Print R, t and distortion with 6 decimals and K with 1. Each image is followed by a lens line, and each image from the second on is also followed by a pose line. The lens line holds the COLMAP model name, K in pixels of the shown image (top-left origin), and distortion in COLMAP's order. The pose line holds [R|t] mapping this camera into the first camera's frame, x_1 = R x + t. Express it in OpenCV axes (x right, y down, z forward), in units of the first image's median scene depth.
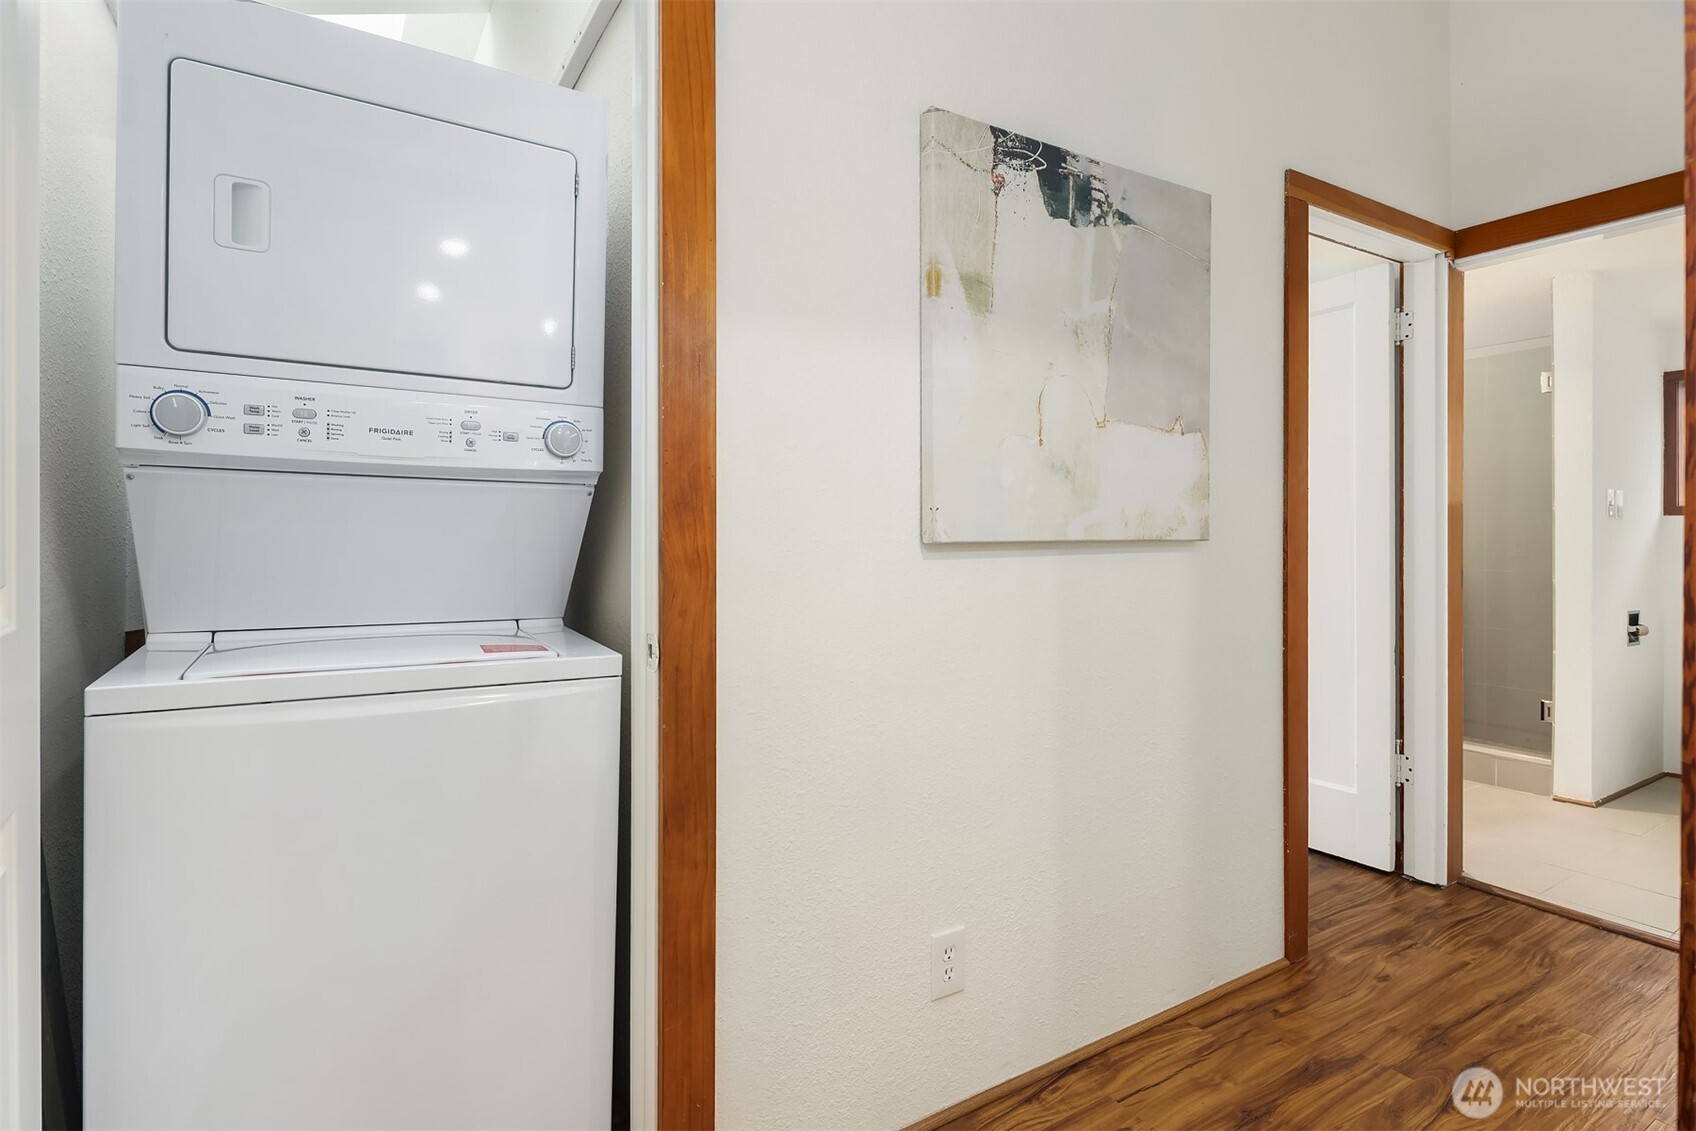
lens RADIAL K [[835.9, 0, 841.3], [0, 835.9, 556.8], [0, 0, 1]] dist [0.001826, -0.001110]
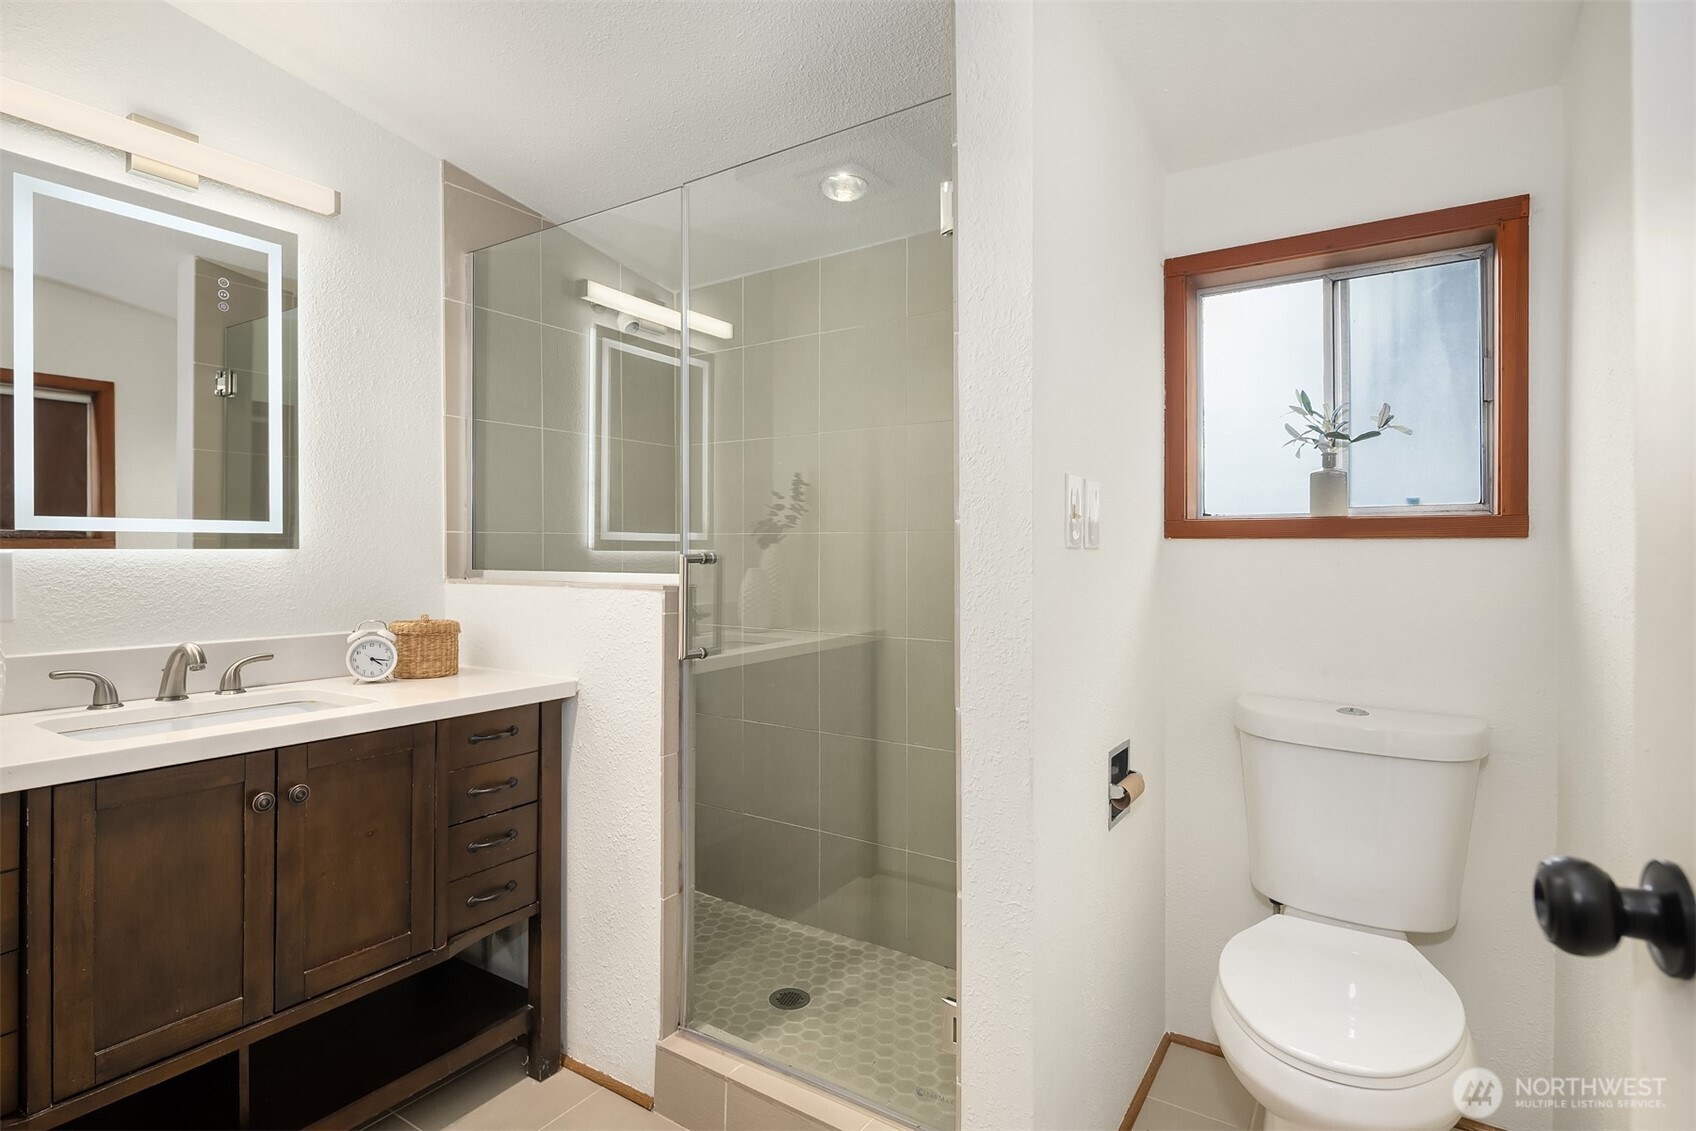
lens RADIAL K [[835.9, 0, 852.9], [0, 835.9, 557.4], [0, 0, 1]] dist [0.001826, -0.001110]
pose [[0.905831, -0.002597, 0.423631, 0.624574], [0.003074, 0.999995, -0.000443, -0.040649], [-0.423628, 0.001703, 0.905835, 0.650125]]
